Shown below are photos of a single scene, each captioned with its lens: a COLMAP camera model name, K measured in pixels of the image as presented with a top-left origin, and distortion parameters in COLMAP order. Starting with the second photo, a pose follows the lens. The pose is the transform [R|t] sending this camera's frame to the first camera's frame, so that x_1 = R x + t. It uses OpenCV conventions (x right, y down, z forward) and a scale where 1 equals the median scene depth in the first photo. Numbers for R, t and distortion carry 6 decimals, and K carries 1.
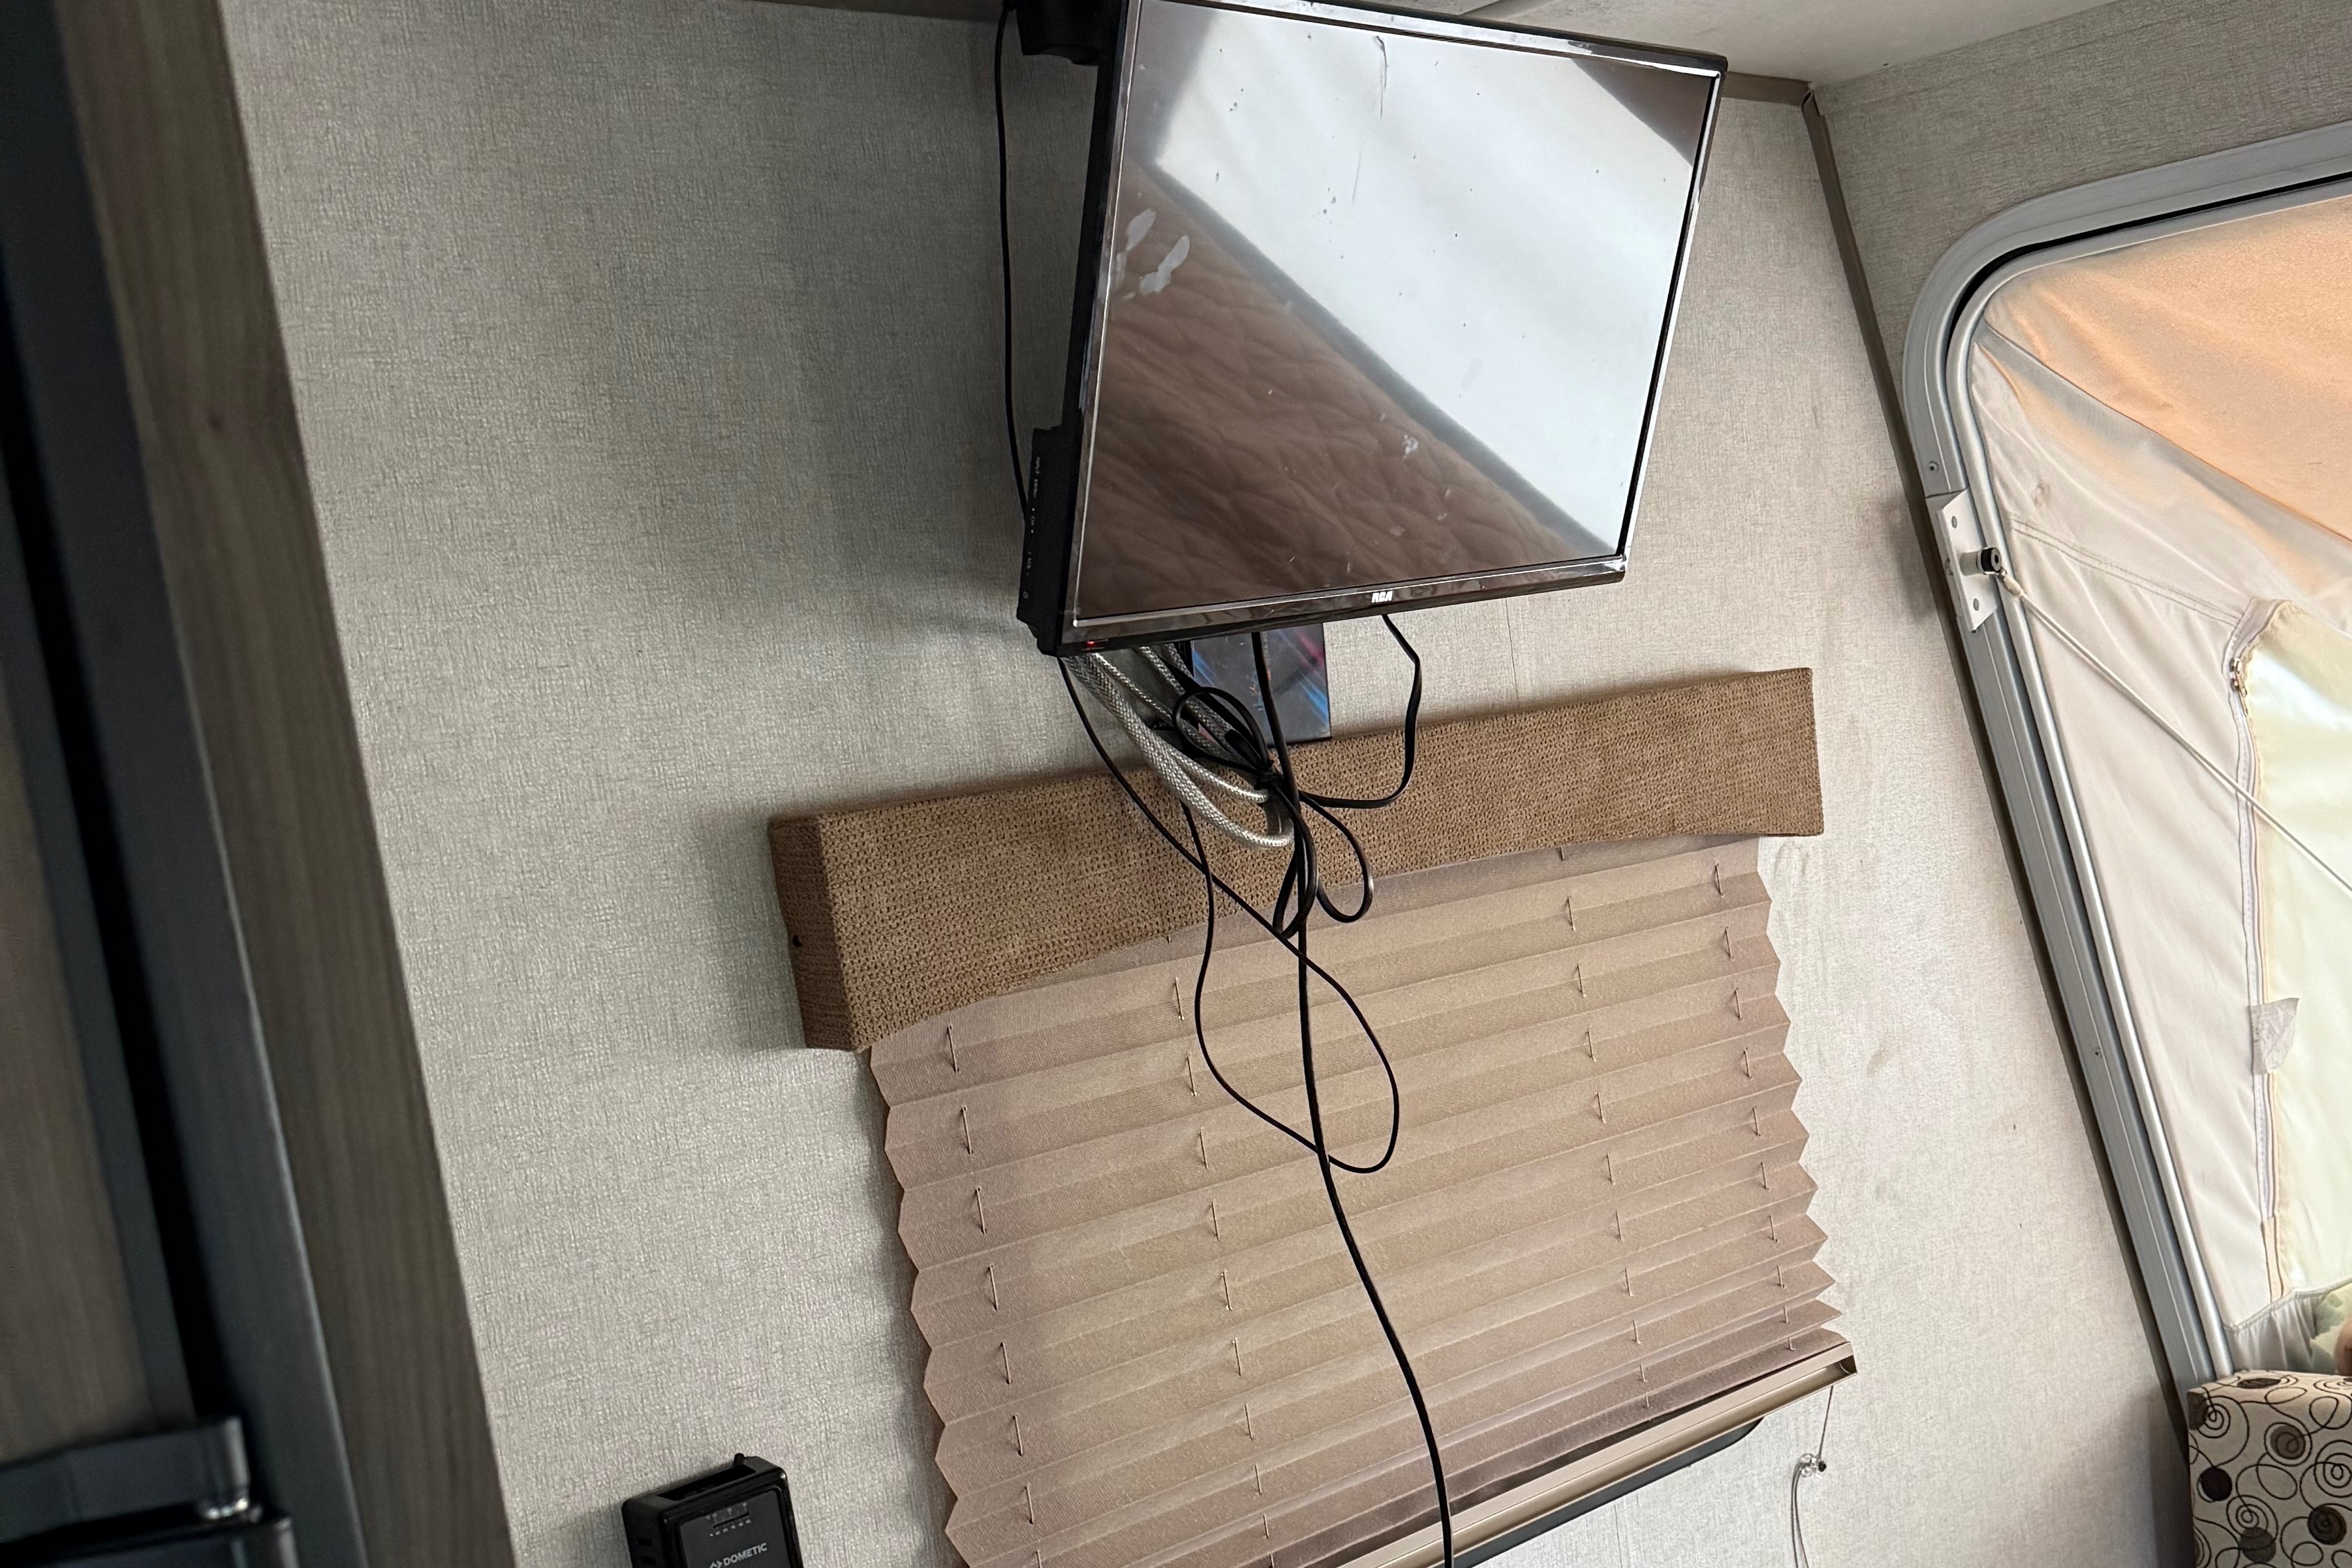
lens RADIAL K [[2628.1, 0, 1414.7], [0, 2628.1, 1109.4], [0, 0, 1]] dist [0.209771, -0.443580]
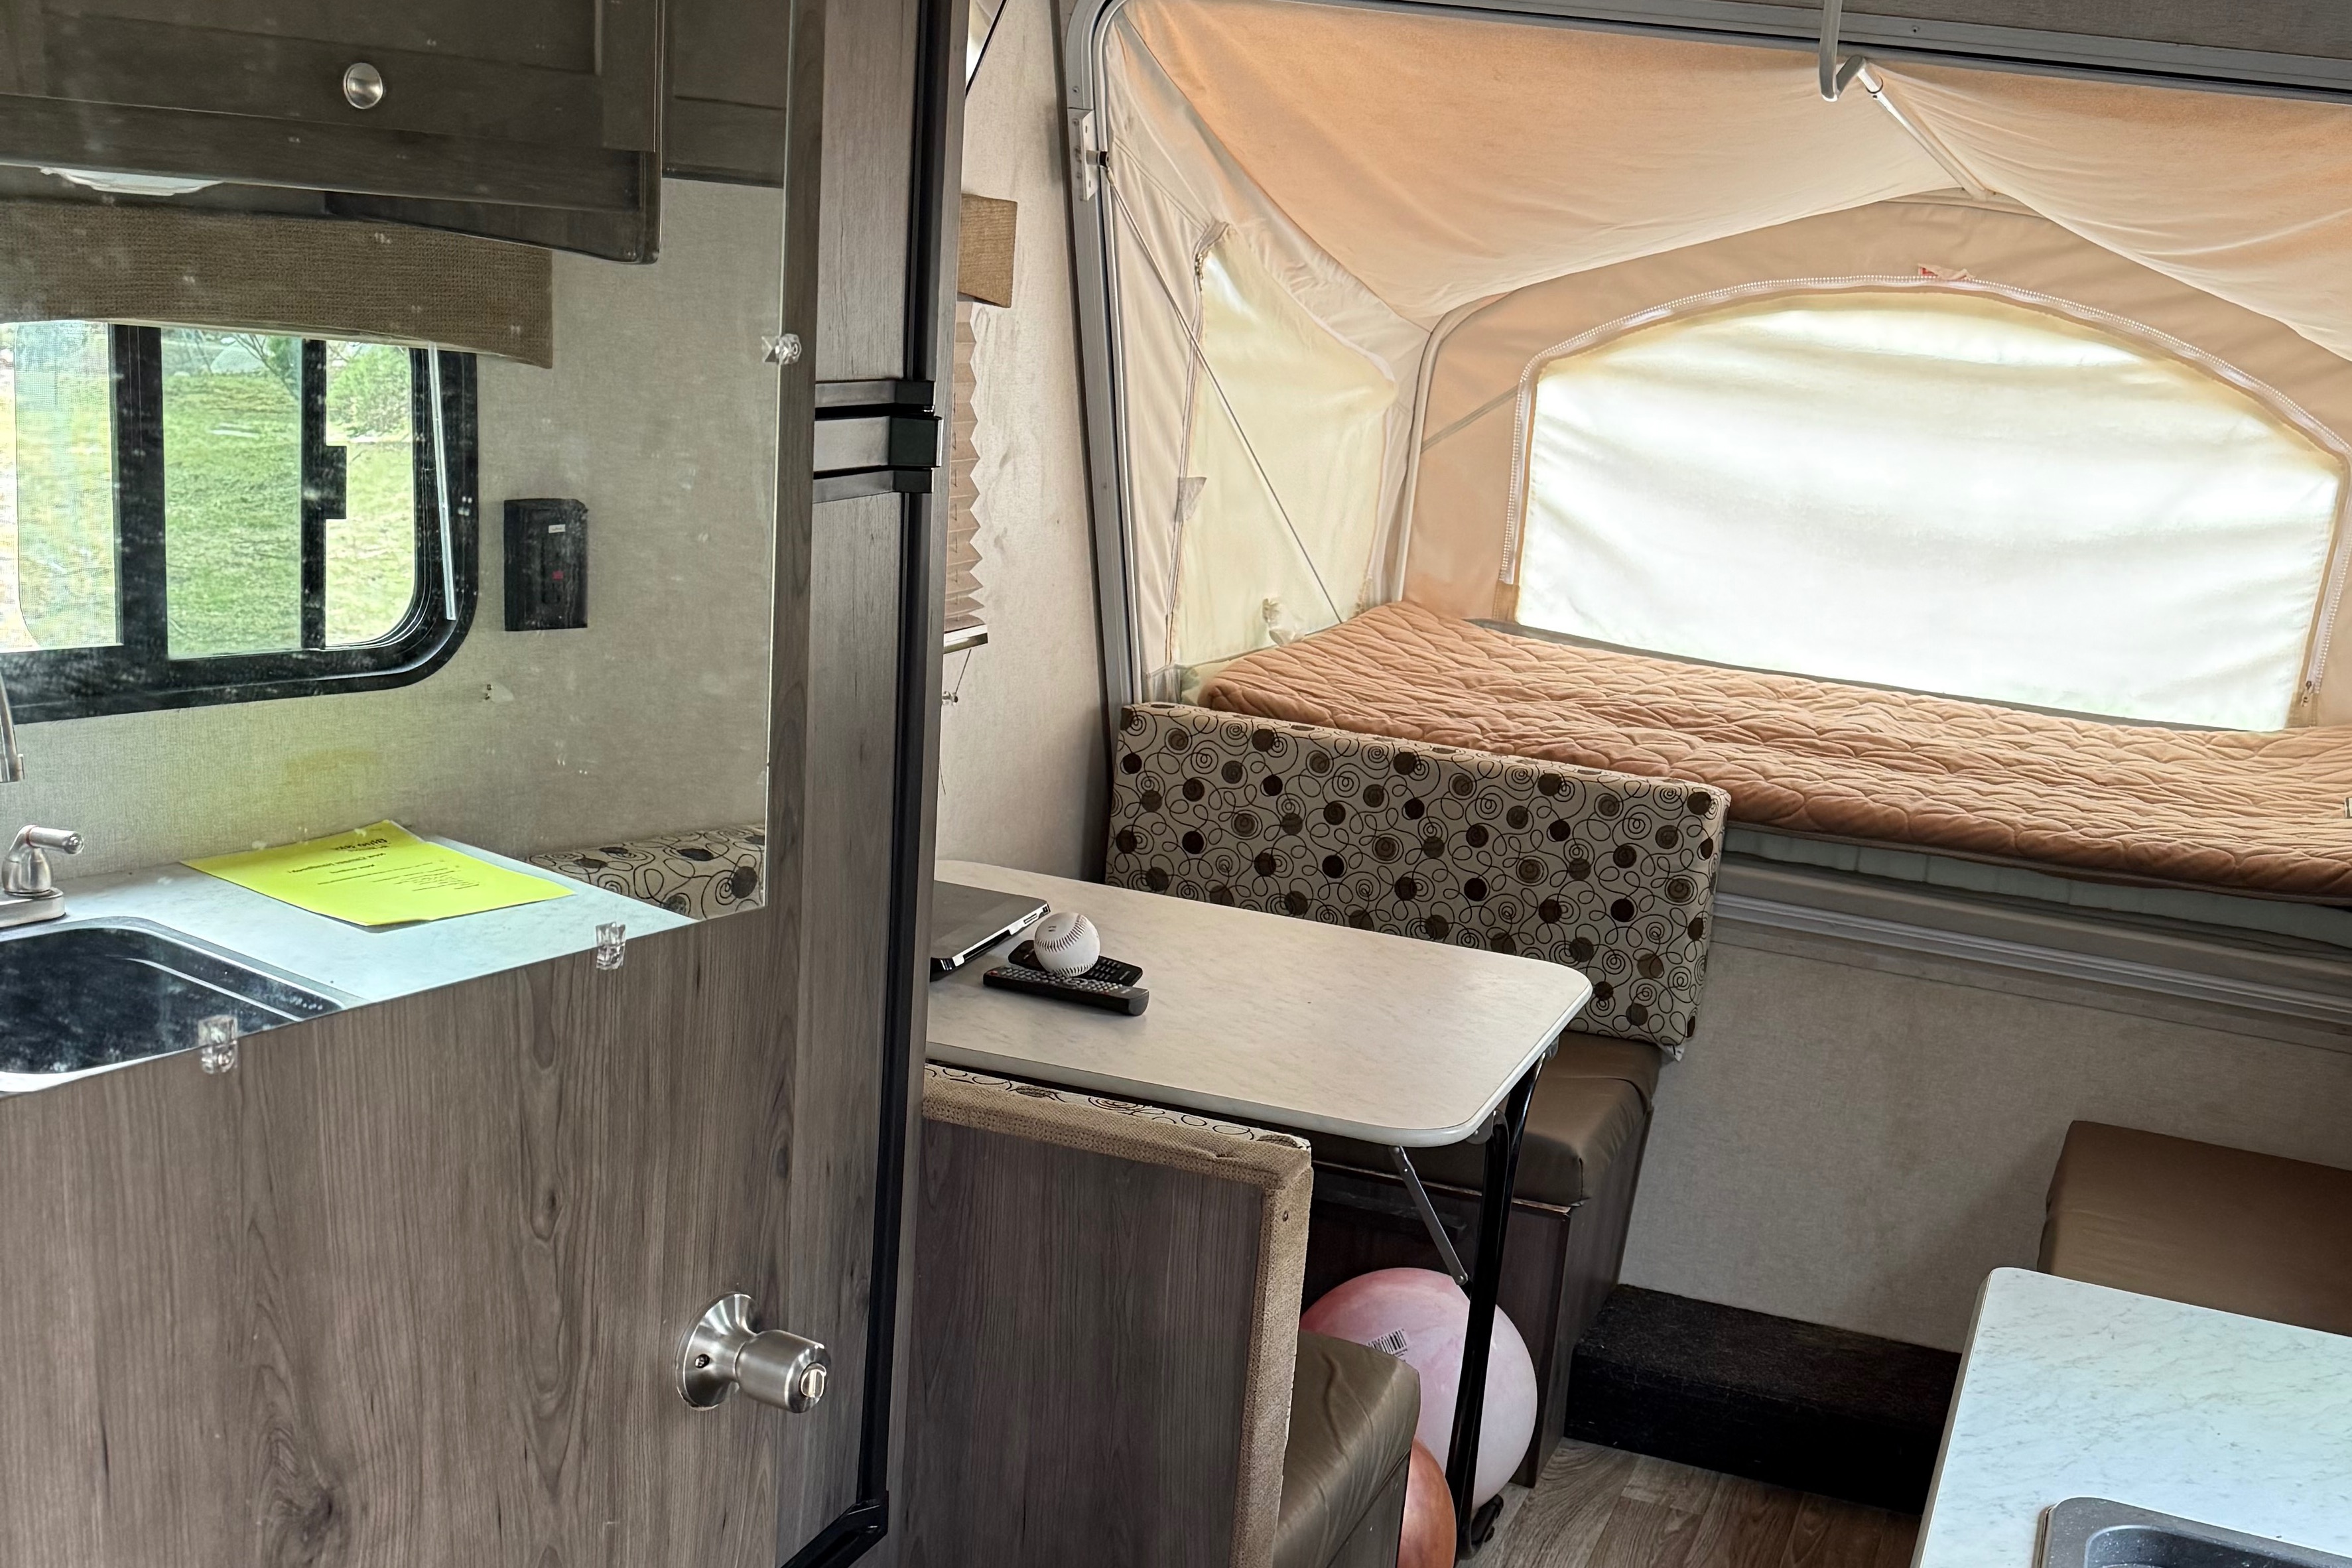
lens RADIAL K [[2628.1, 0, 1414.7], [0, 2628.1, 1109.4], [0, 0, 1]] dist [0.209771, -0.443580]
pose [[0.857362, 0.054842, 0.511784, -0.435274], [-0.136486, 0.982937, 0.123317, 0.140643], [-0.496289, -0.175579, 0.850217, -0.606890]]
